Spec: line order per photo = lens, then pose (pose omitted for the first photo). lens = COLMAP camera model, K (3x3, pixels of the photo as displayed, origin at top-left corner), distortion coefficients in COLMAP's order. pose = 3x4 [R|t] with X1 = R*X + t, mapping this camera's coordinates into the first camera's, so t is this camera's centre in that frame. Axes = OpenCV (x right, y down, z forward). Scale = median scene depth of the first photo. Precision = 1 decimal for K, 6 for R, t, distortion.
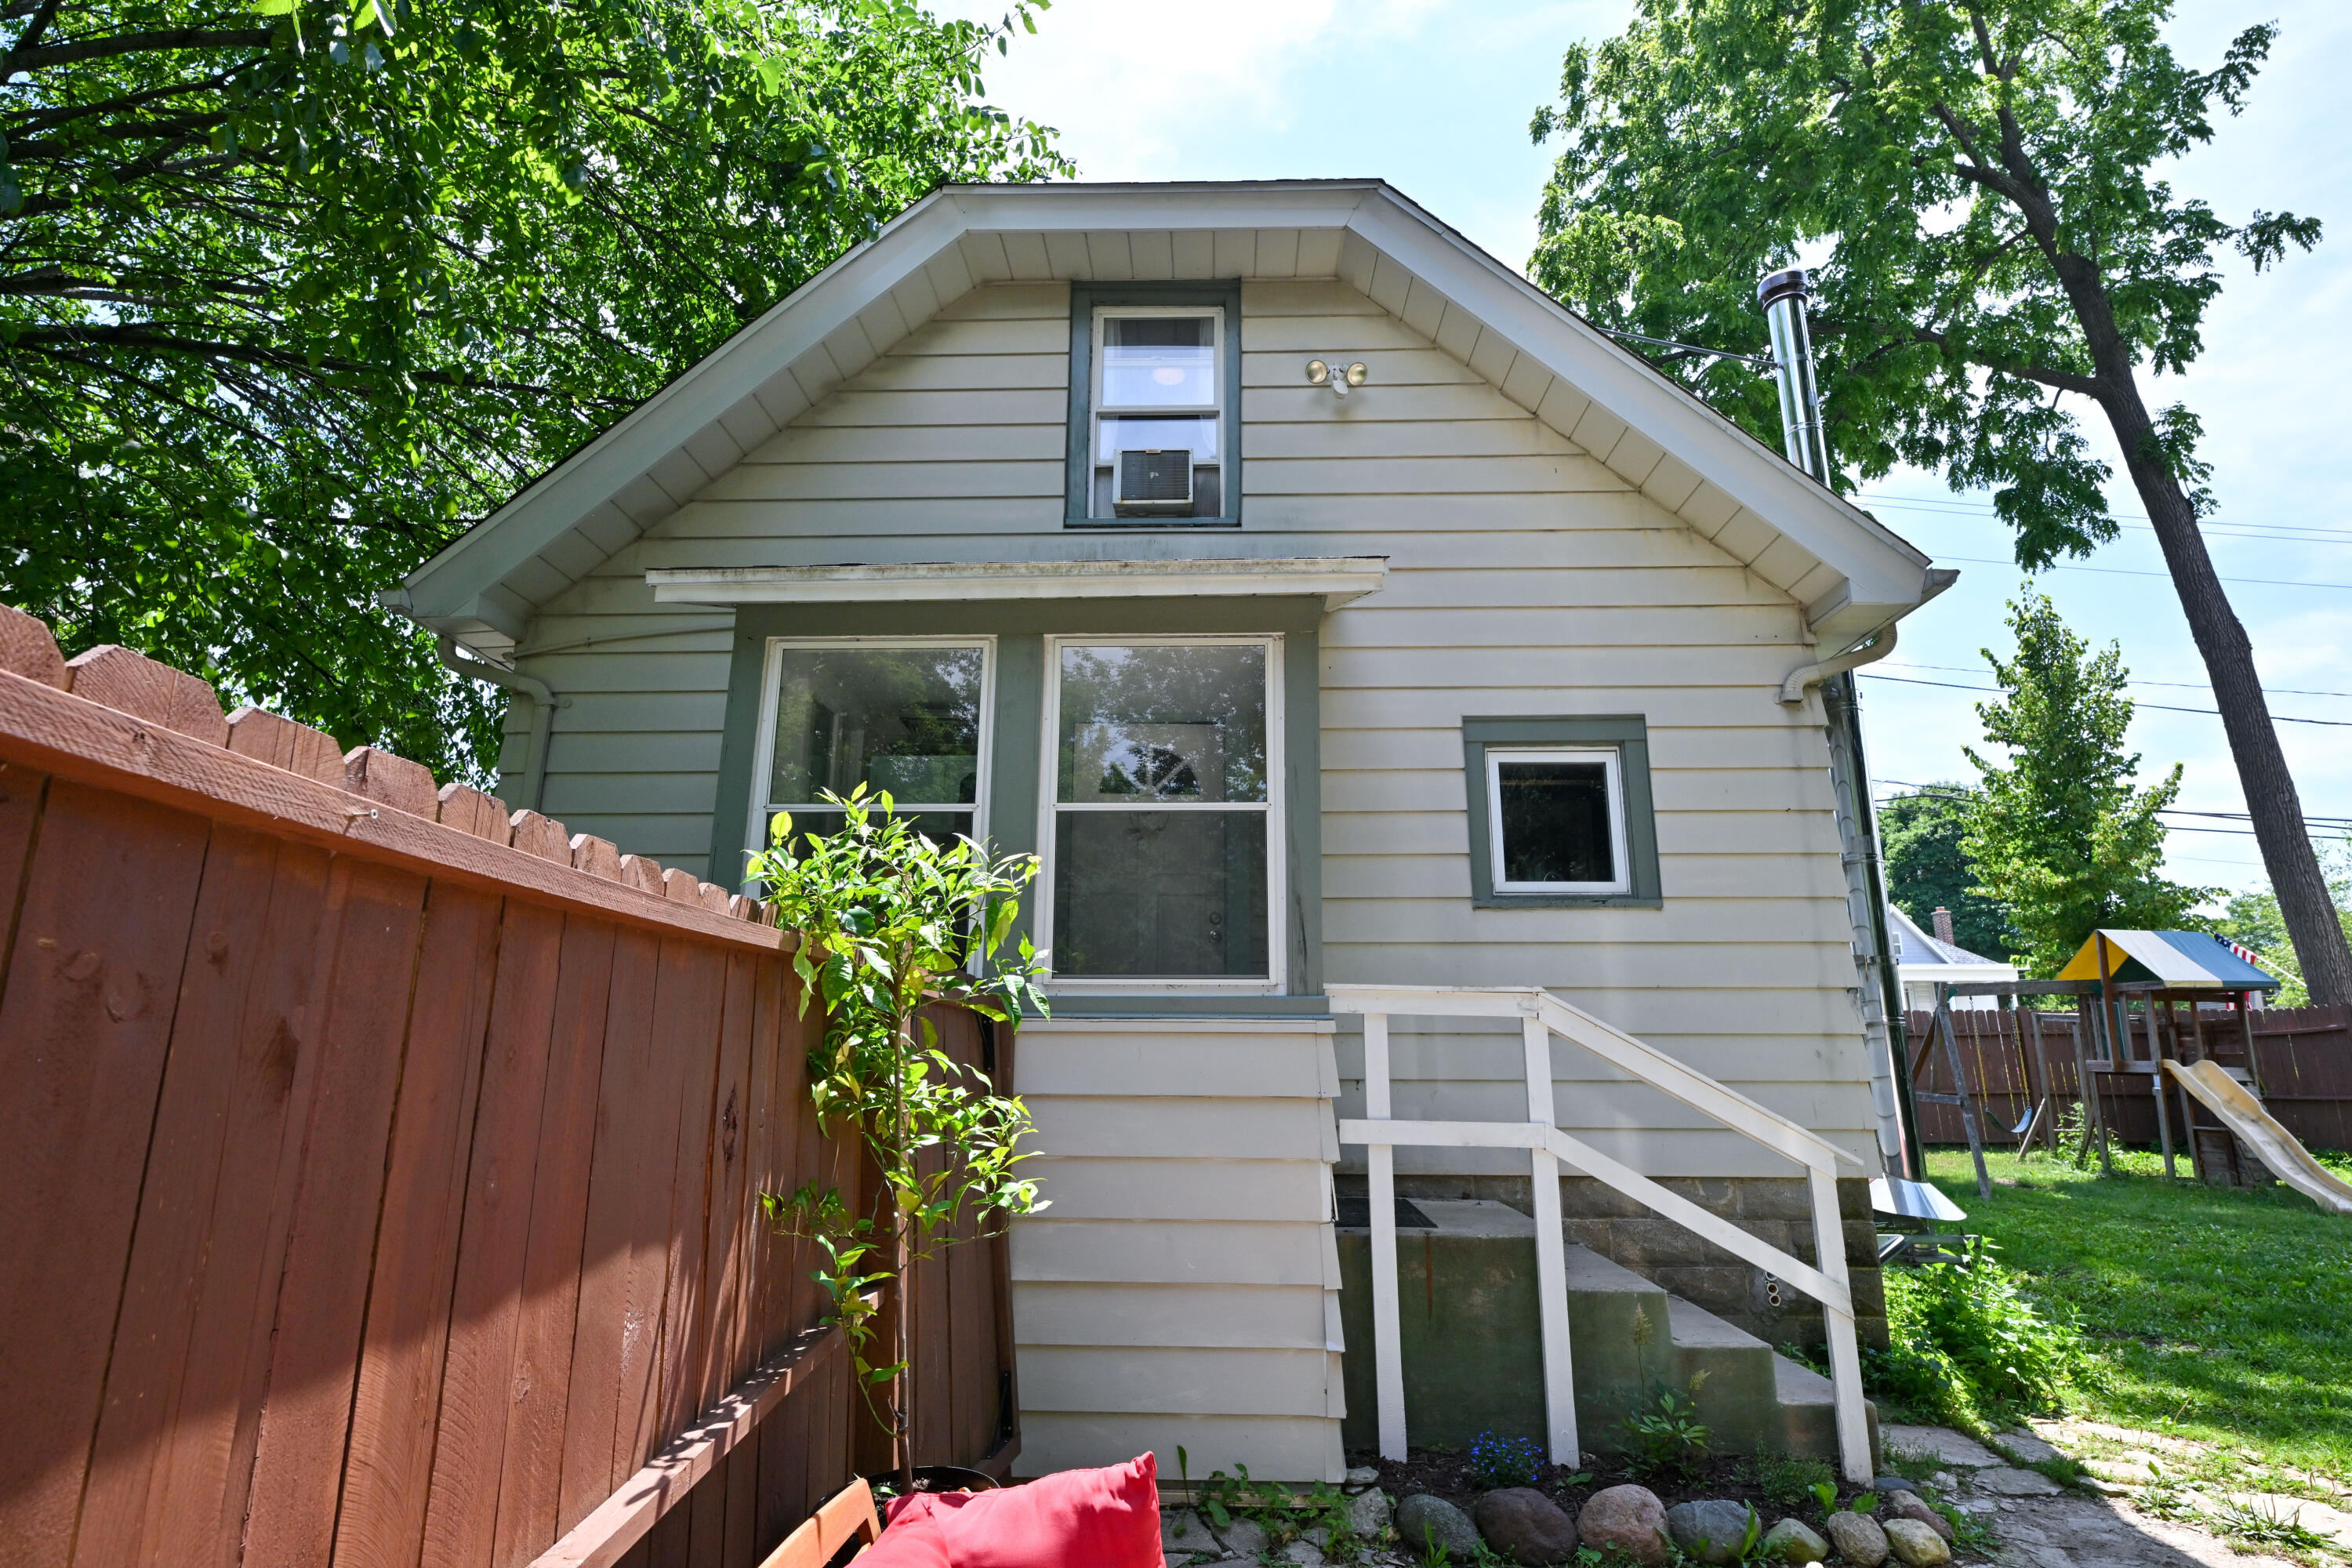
lens RADIAL K [[1166.1, 0, 1161.2], [0, 1166.1, 789.2], [0, 0, 1]] dist [-0.002390, -0.000370]
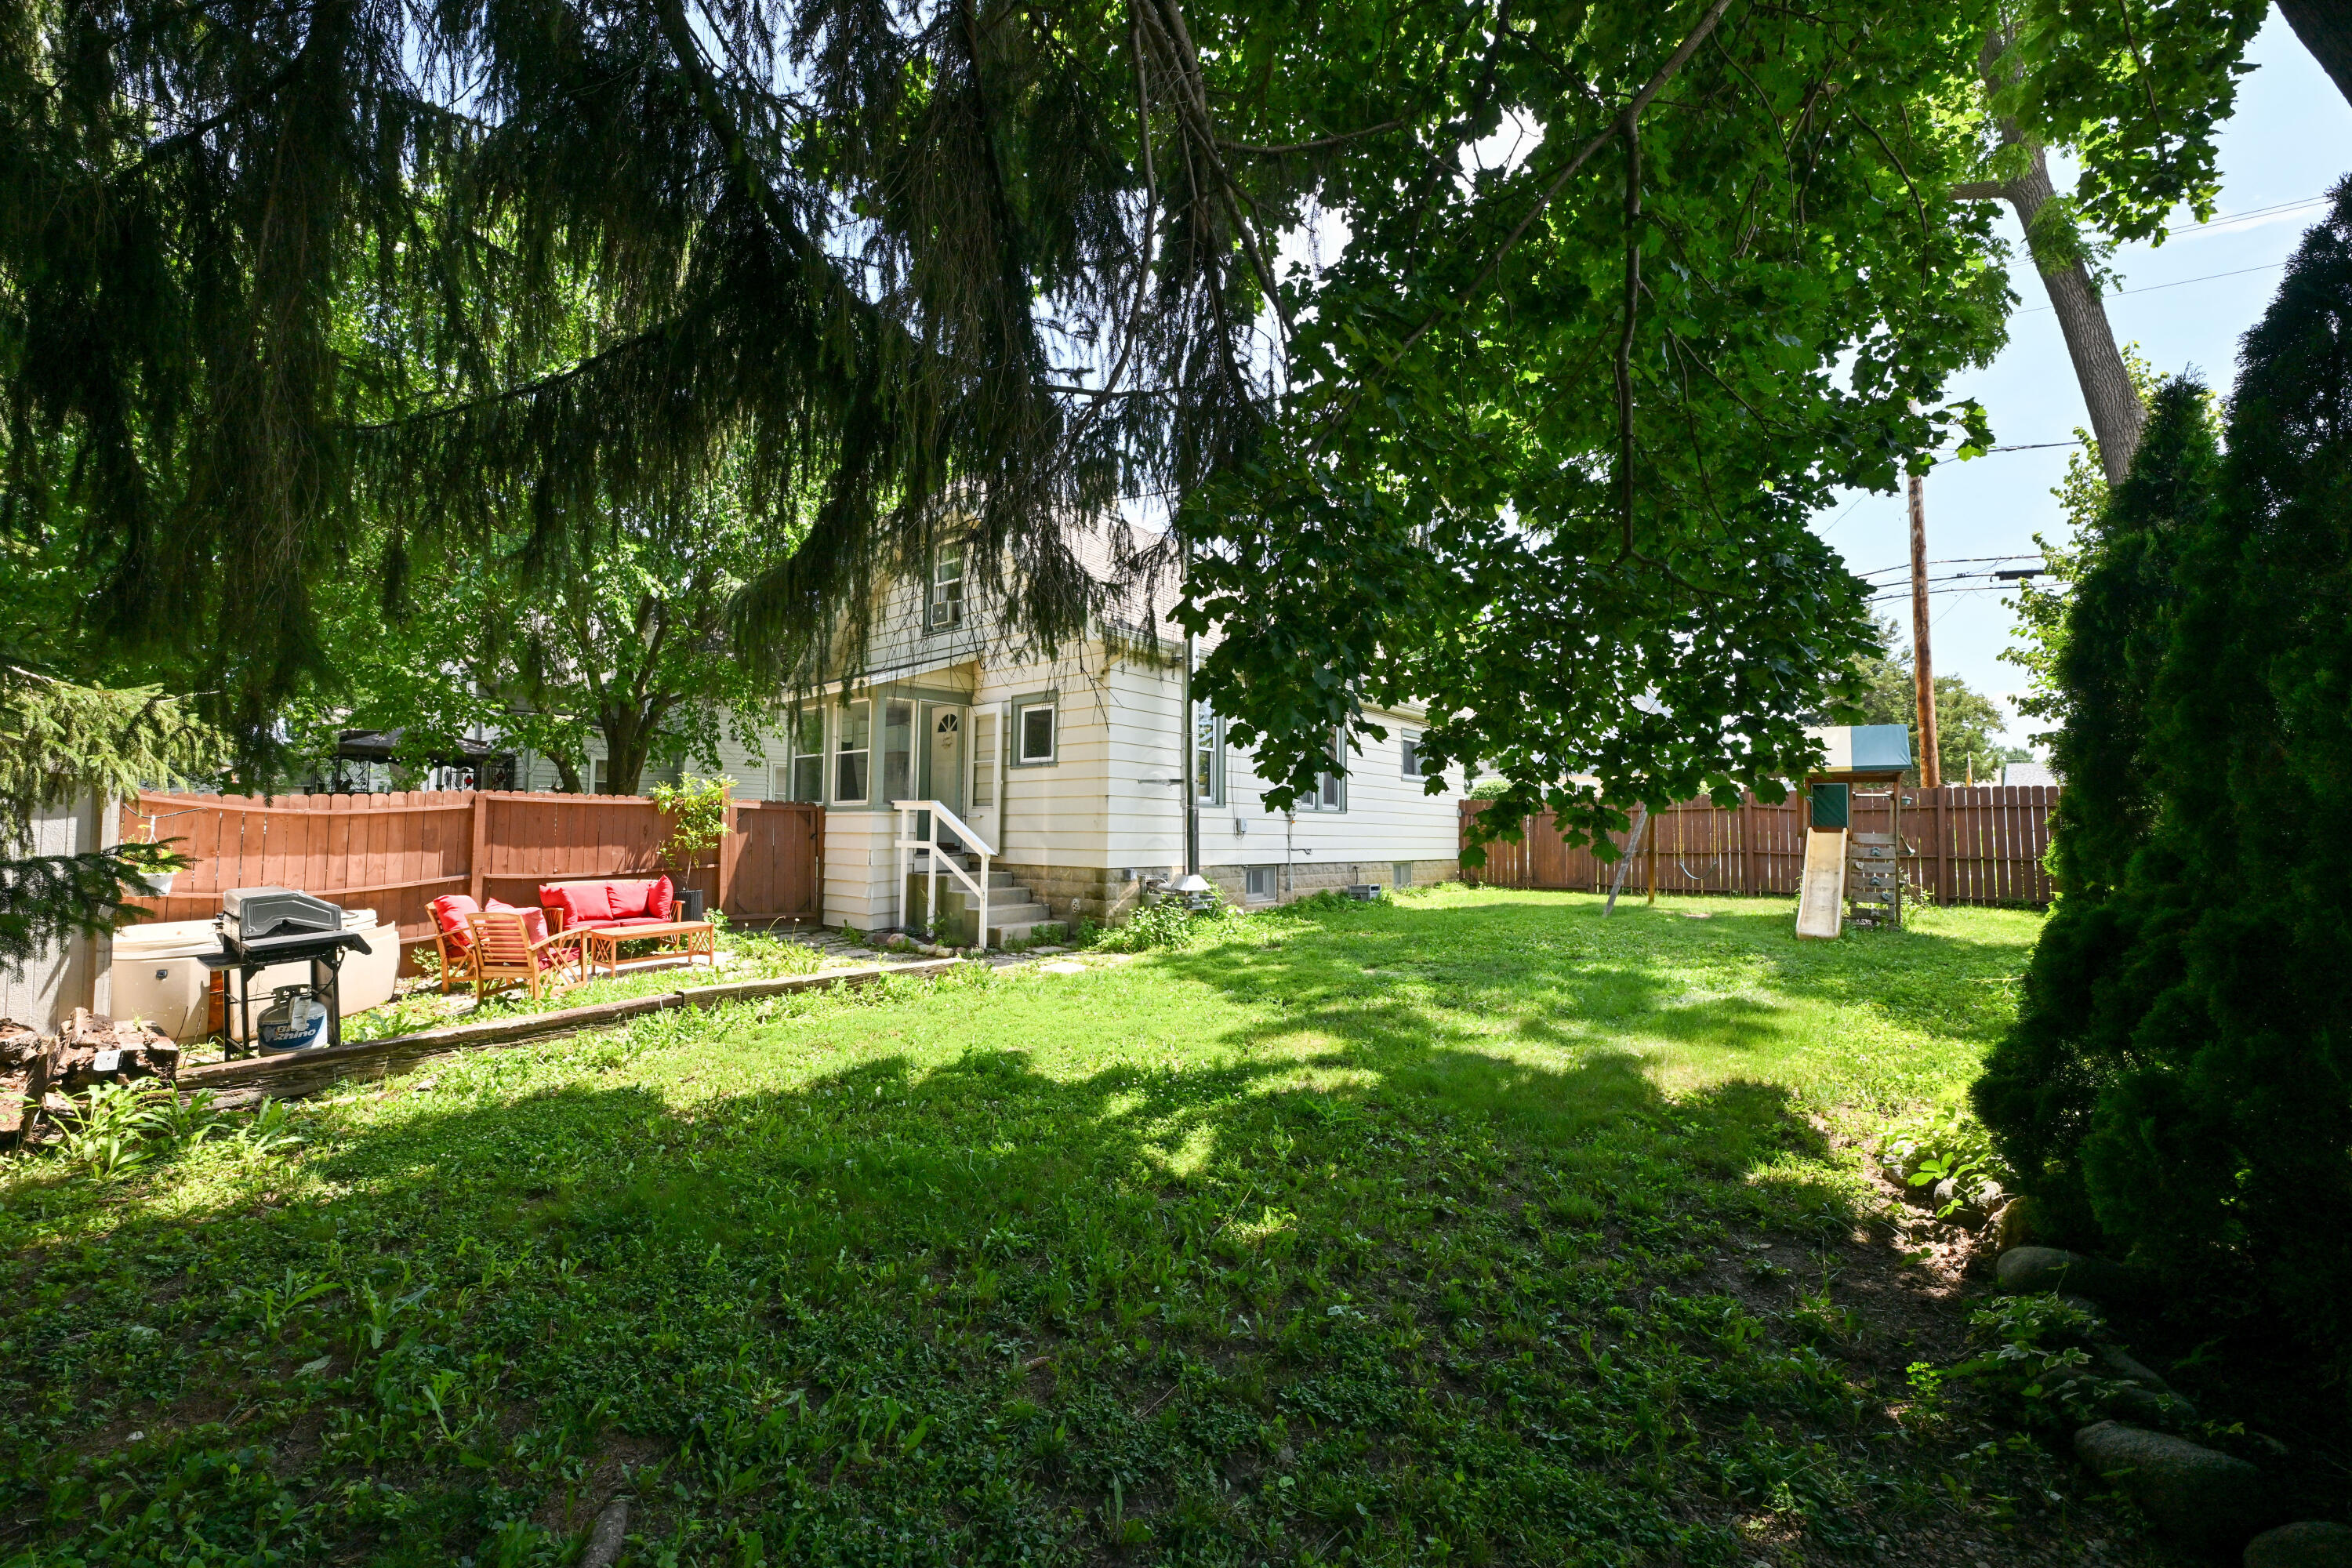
lens RADIAL K [[925.4, 0, 1176.0], [0, 925.4, 784.0], [0, 0, 1]] dist [-0.000428, -0.000224]
pose [[0.784009, -0.028770, -0.620082, 1.871236], [0.134778, 0.982985, 0.124801, -0.078445], [0.605941, -0.181419, 0.774547, -0.427640]]
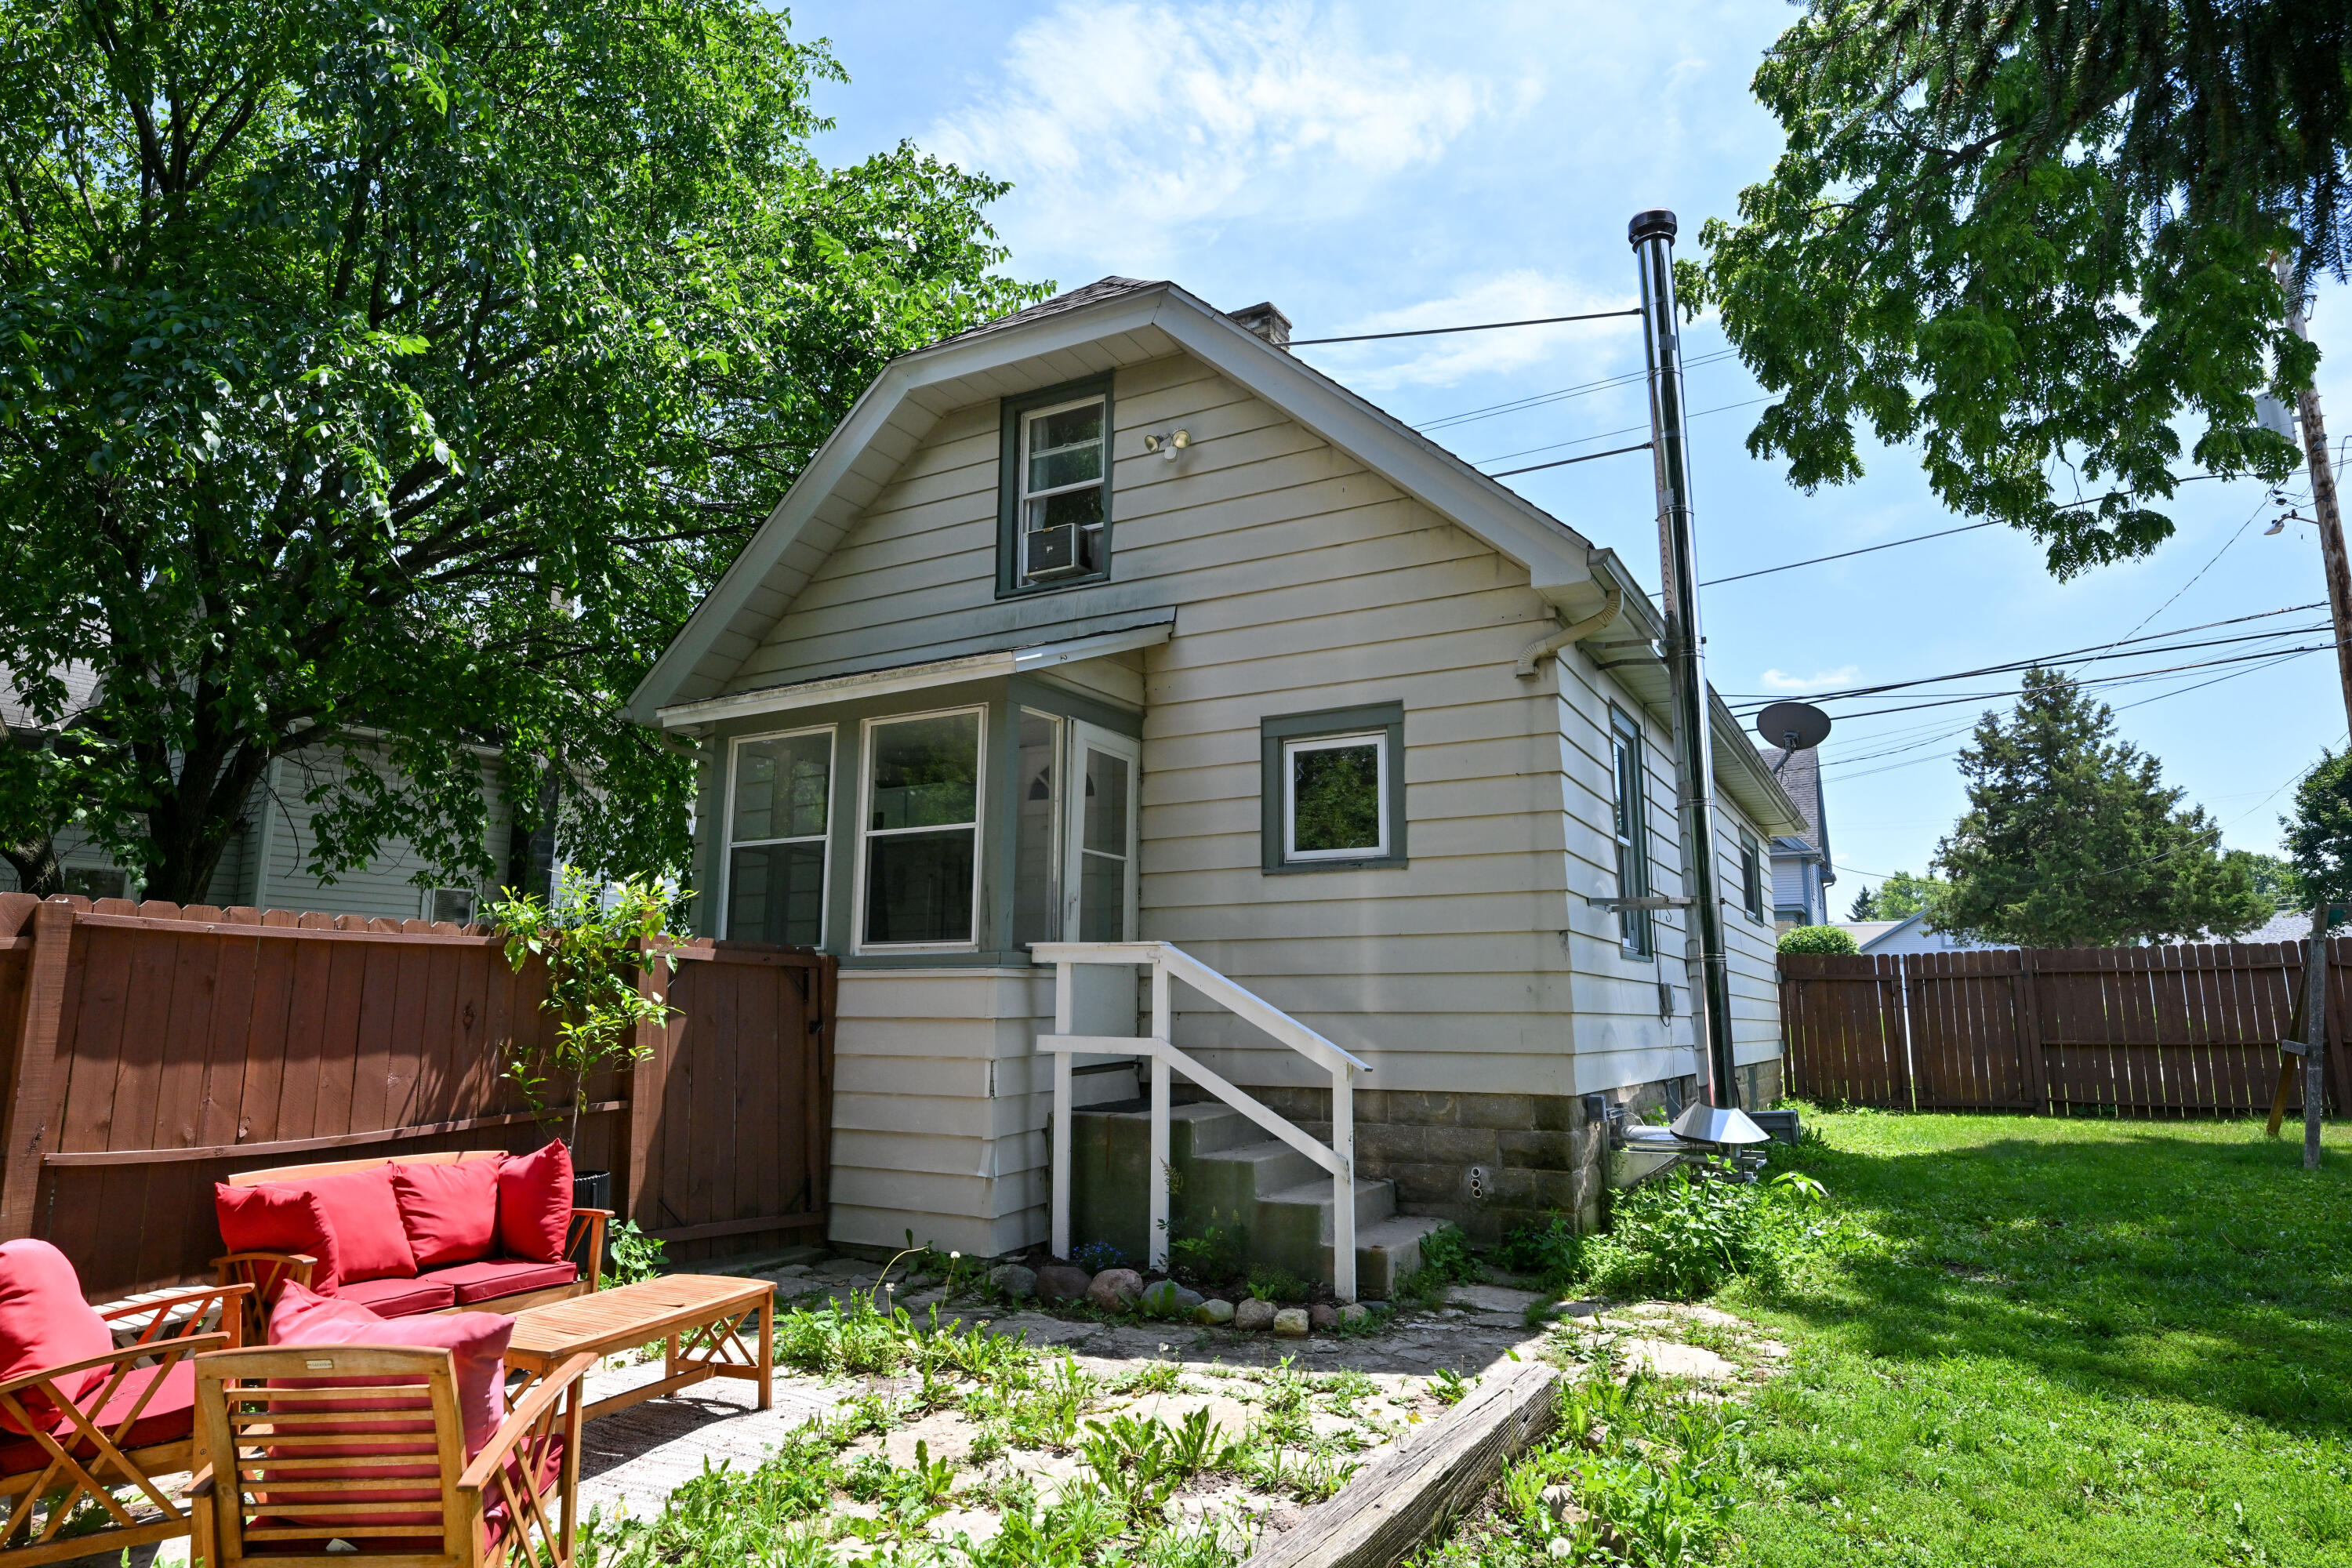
lens RADIAL K [[1363.9, 0, 1176.0], [0, 1363.9, 784.0], [0, 0, 1]] dist [-0.005846, 0.001452]
pose [[0.884978, -0.077484, -0.459141, 0.846589], [0.104861, 0.993892, 0.034388, -0.052596], [0.453672, -0.078579, 0.887698, -0.313015]]
